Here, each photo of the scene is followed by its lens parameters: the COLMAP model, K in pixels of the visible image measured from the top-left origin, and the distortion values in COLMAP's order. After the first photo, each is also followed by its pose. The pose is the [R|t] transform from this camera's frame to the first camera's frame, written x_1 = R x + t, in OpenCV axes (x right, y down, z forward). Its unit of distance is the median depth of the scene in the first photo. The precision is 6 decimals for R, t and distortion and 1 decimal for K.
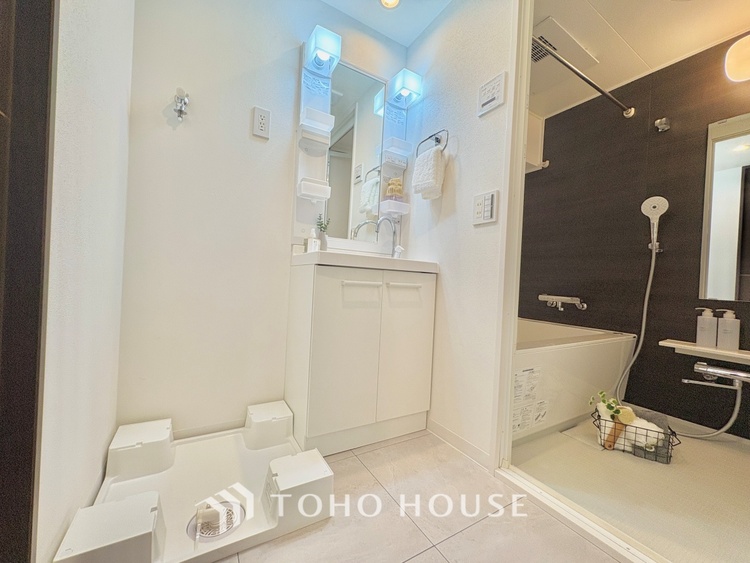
lens RADIAL K [[299.2, 0, 375.0], [0, 299.2, 281.5], [0, 0, 1]] dist [0.000523, -0.000508]
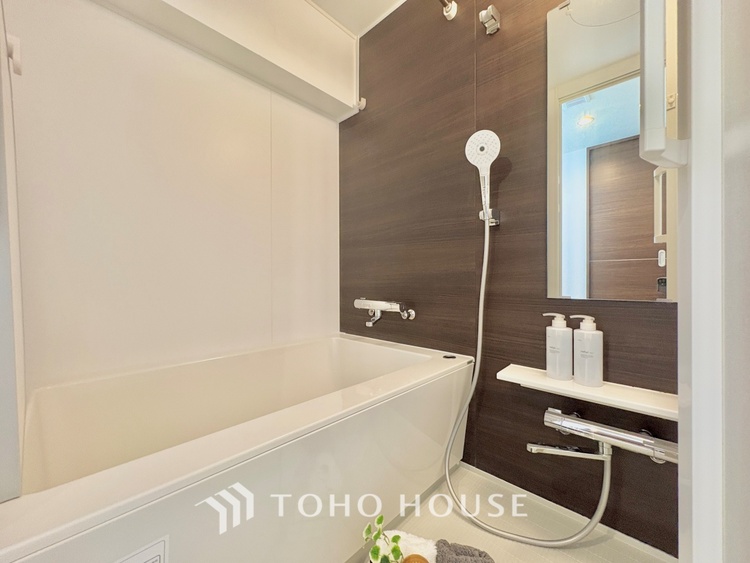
lens RADIAL K [[299.2, 0, 375.0], [0, 299.2, 281.5], [0, 0, 1]] dist [0.000523, -0.000508]
pose [[0.962327, -0.046970, 0.267807, 0.539900], [0.046253, 0.998889, 0.008991, 0.002381], [-0.267932, 0.003735, 0.963431, 0.468429]]
